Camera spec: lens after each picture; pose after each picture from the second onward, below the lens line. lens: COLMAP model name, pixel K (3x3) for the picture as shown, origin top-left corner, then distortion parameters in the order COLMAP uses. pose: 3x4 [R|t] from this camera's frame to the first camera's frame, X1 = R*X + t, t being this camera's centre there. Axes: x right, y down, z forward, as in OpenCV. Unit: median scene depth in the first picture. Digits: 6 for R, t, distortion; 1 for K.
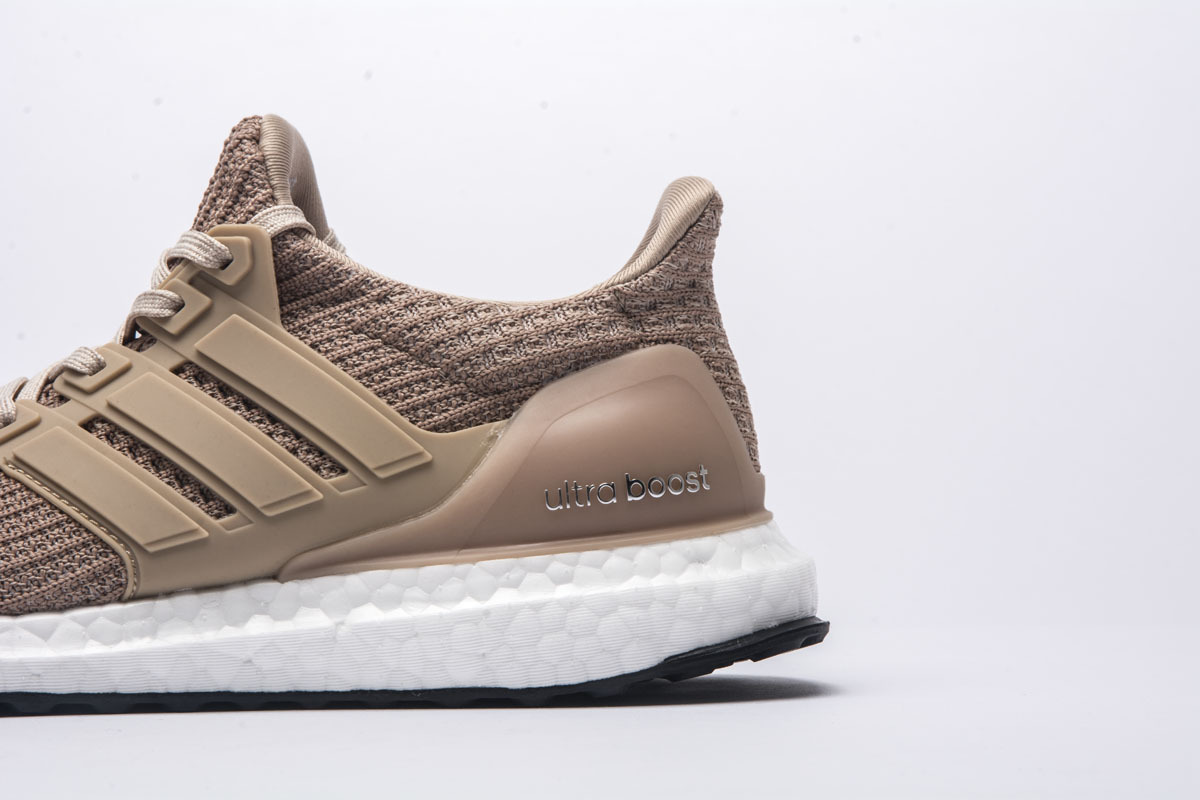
lens RADIAL K [[2850.9, 0, 600.0], [0, 2850.9, 400.0], [0, 0, 1]] dist [0.080536, 0.052161]
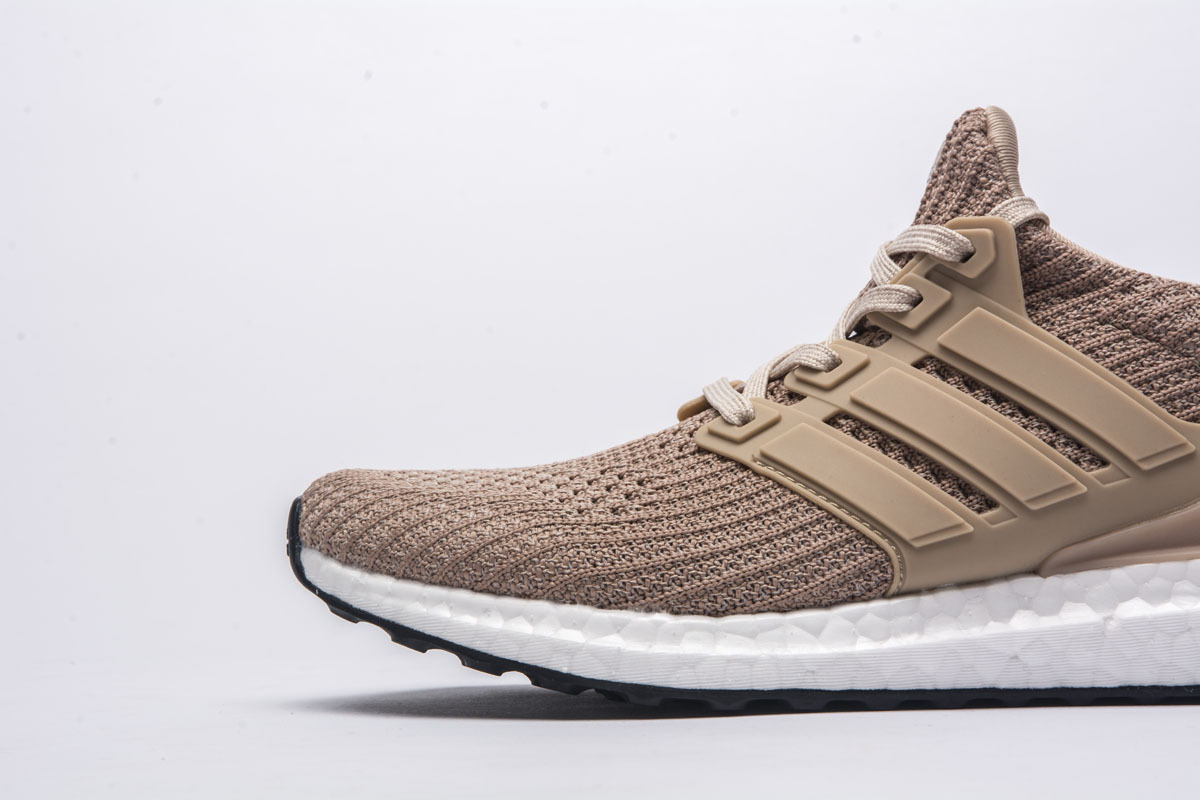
lens RADIAL K [[2850.9, 0, 600.0], [0, 2850.9, 400.0], [0, 0, 1]] dist [0.080536, 0.052161]
pose [[0.997729, -0.015794, -0.065475, -0.198683], [0.015108, 0.999826, -0.010955, 0.011196], [0.065636, 0.009941, 0.997794, 0.004471]]
